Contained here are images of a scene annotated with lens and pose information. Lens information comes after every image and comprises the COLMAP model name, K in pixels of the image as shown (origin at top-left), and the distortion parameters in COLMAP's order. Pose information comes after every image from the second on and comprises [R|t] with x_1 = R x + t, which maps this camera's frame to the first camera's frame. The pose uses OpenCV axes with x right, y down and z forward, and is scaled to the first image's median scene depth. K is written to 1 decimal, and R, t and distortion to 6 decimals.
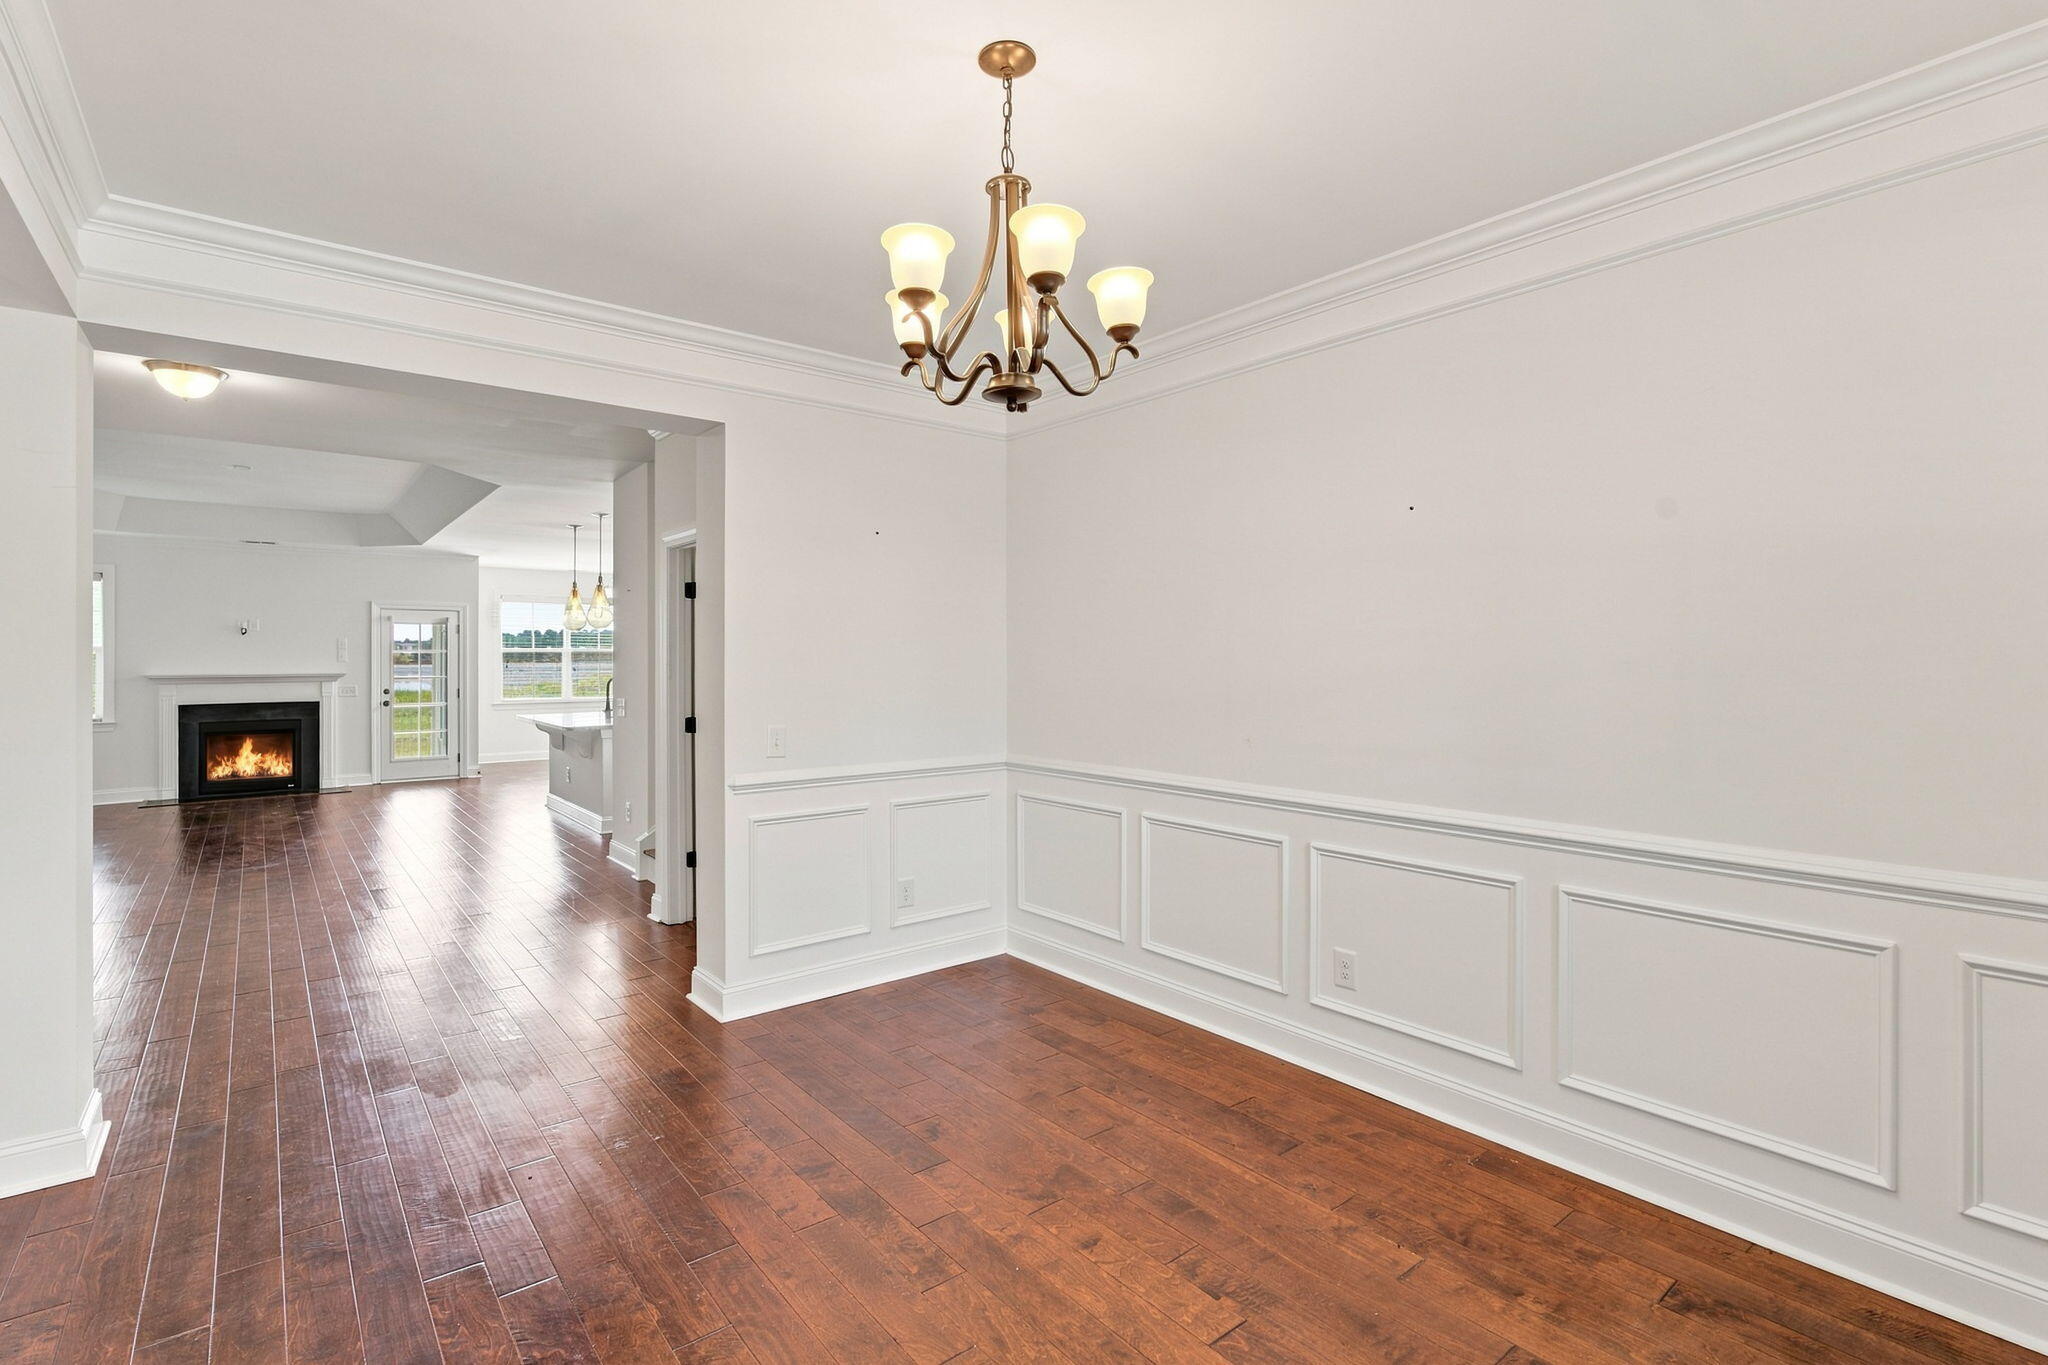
lens RADIAL K [[944.9, 0, 1016.9], [0, 944.9, 662.3], [0, 0, 1]] dist [0.003783, 0.000374]
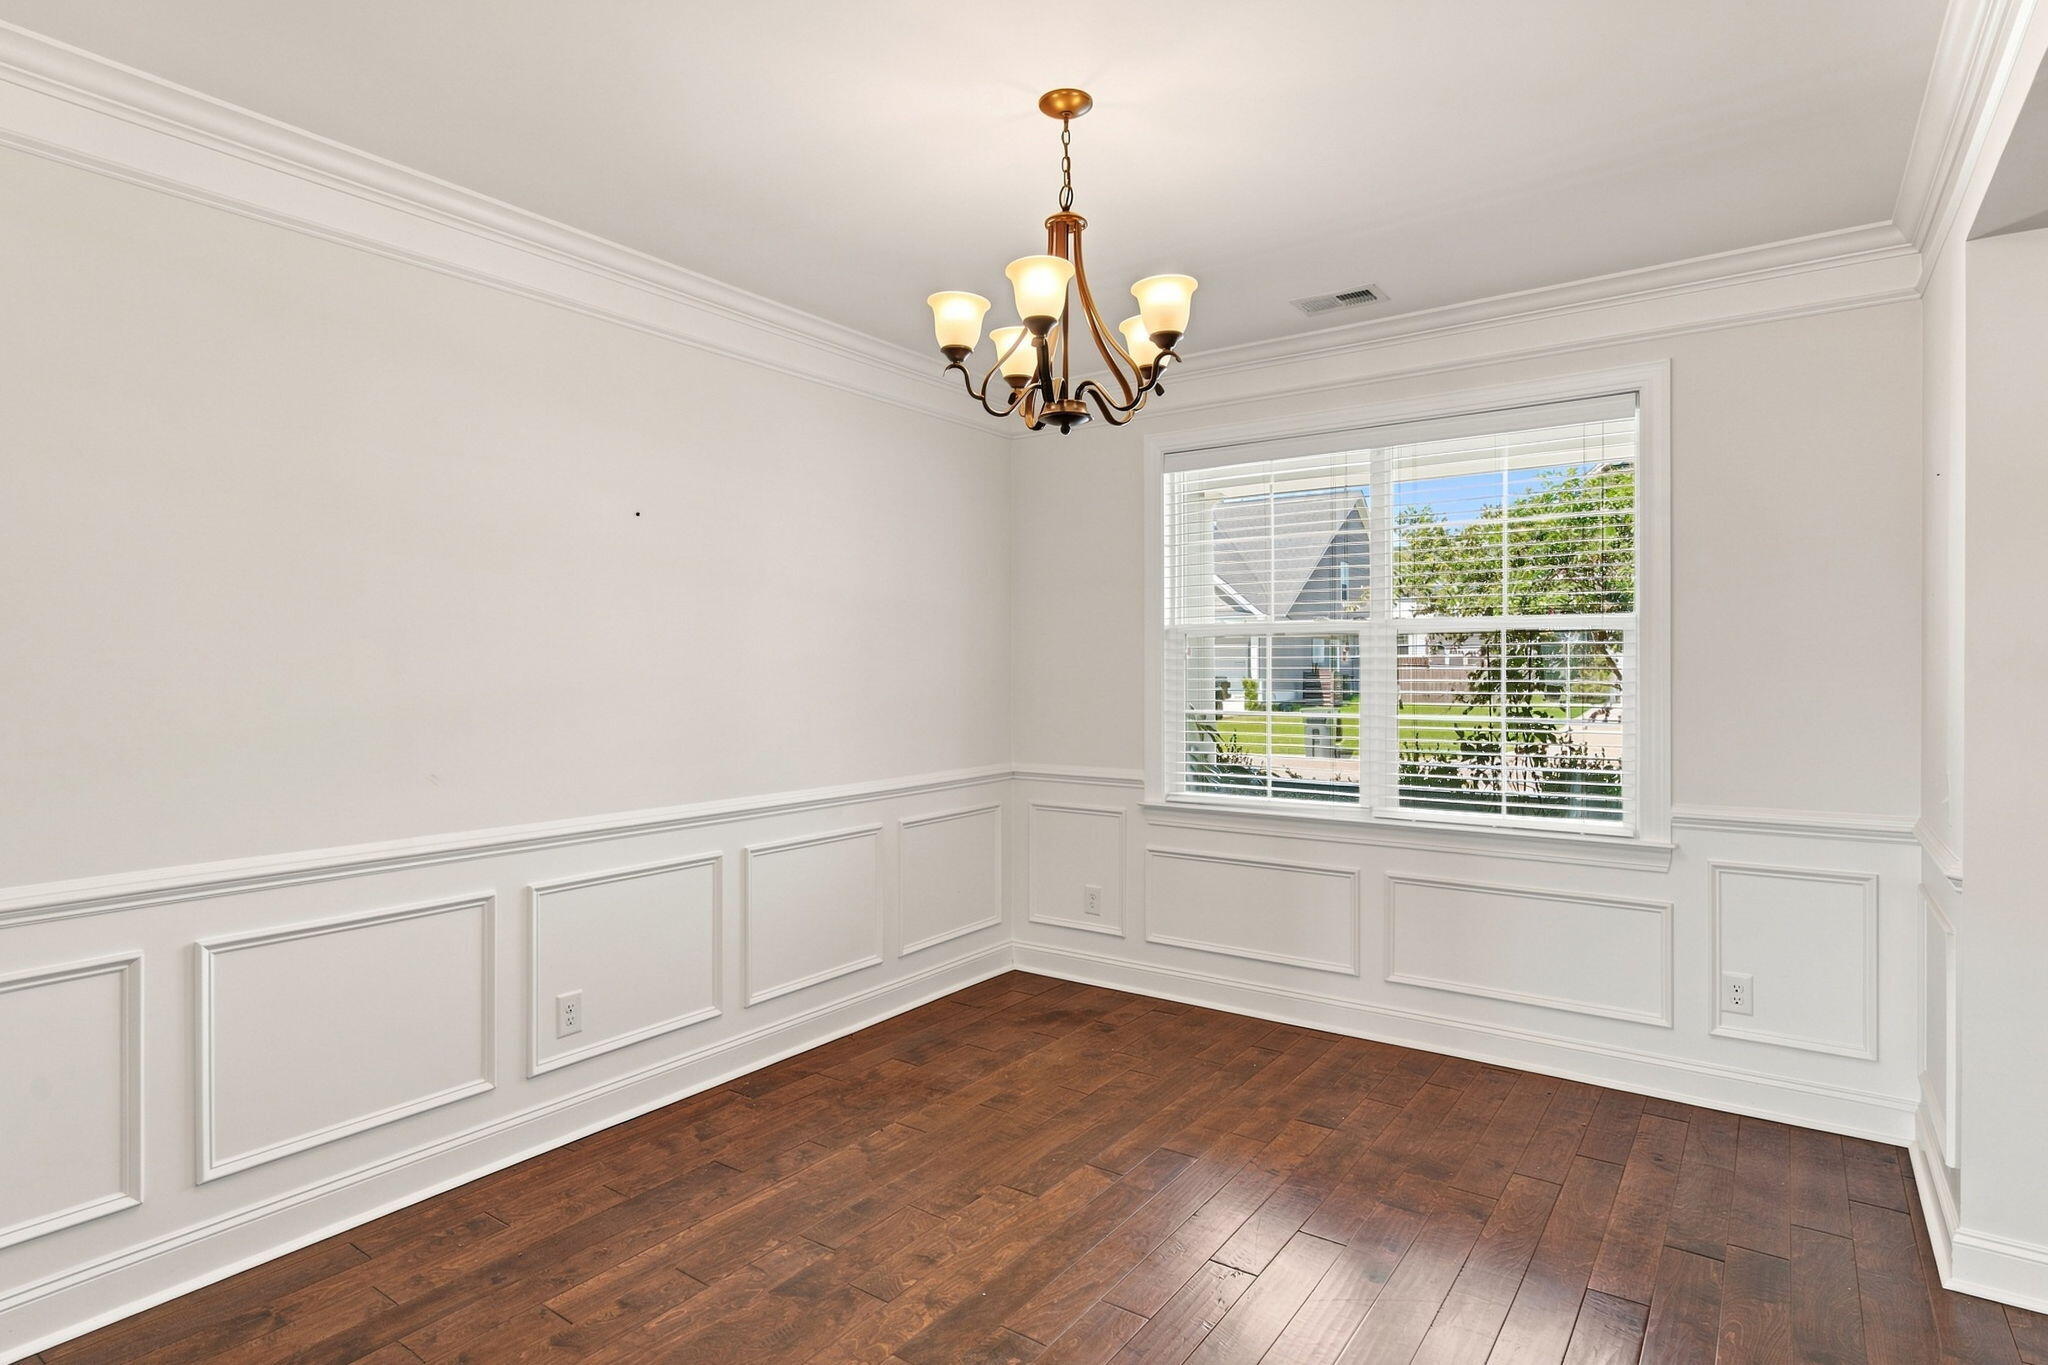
lens RADIAL K [[1056.8, 0, 1022.4], [0, 1056.8, 676.3], [0, 0, 1]] dist [-0.018526, -0.000279]
pose [[-0.259809, -0.016199, 0.965524, -0.853054], [-0.001030, 0.999863, 0.016497, -0.011930], [-0.965660, 0.003292, -0.259790, 1.012296]]
